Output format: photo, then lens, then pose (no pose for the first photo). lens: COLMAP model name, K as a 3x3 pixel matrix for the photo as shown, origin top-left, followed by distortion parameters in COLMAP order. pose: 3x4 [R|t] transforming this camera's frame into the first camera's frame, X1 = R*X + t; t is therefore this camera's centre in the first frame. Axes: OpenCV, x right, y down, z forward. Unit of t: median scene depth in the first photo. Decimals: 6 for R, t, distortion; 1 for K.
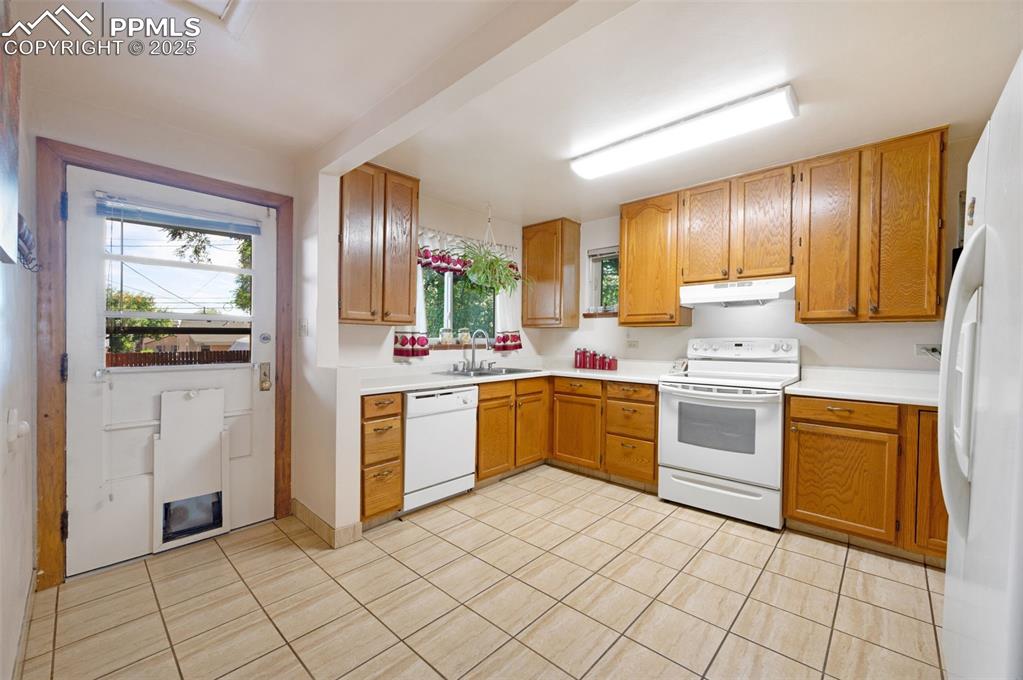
lens RADIAL K [[406.9, 0, 508.6], [0, 406.9, 368.3], [0, 0, 1]] dist [0.000594, 0.000010]
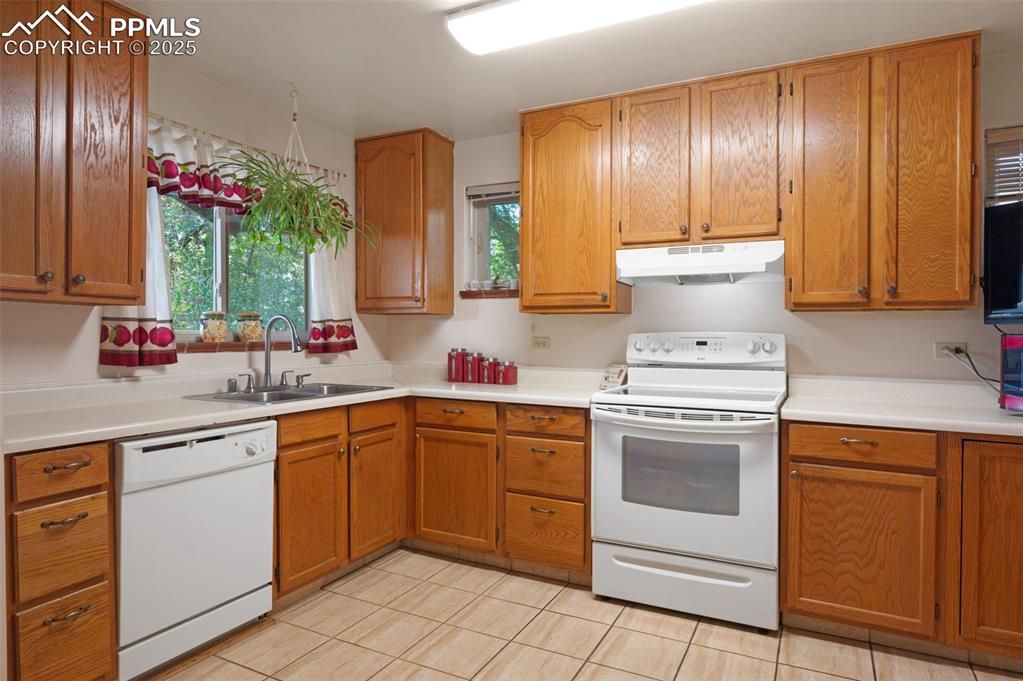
lens RADIAL K [[611.3, 0, 496.5], [0, 611.3, 373.1], [0, 0, 1]] dist [-0.000339, -0.000413]
pose [[0.964782, -0.013360, 0.262710, -0.006917], [0.015216, 0.999872, -0.005030, -0.010563], [-0.262609, 0.008850, 0.964862, 0.158185]]
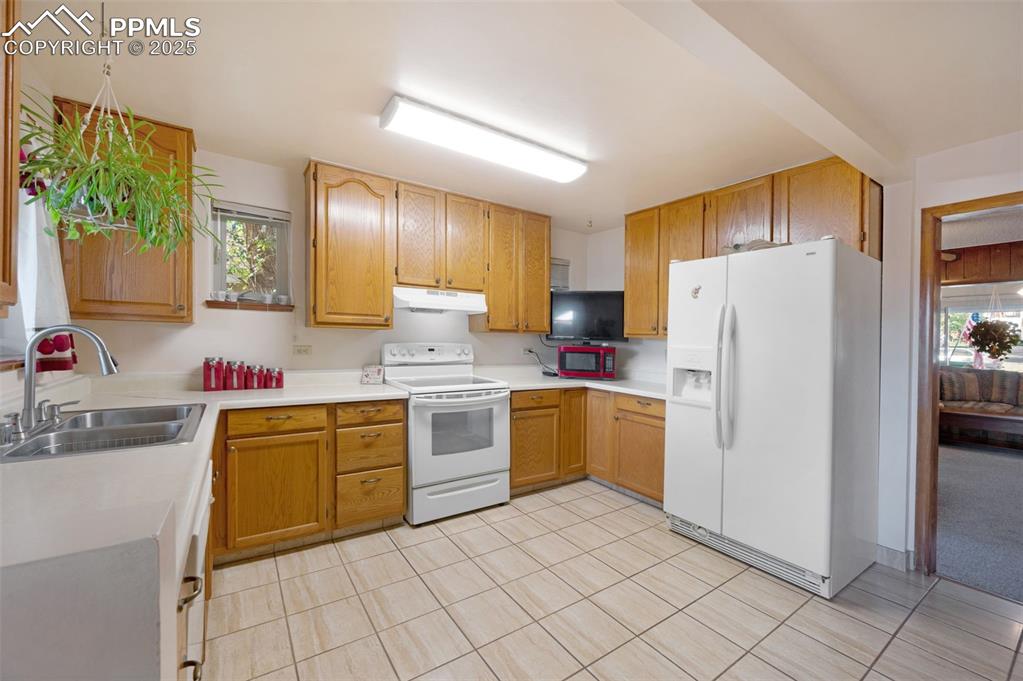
lens RADIAL K [[414.3, 0, 513.8], [0, 414.3, 358.8], [0, 0, 1]] dist [-0.000353, -0.000041]
pose [[0.220695, -0.050660, 0.974026, -0.461512], [0.047126, 0.998038, 0.041231, -0.073276], [-0.974204, 0.036802, 0.222649, 0.598095]]
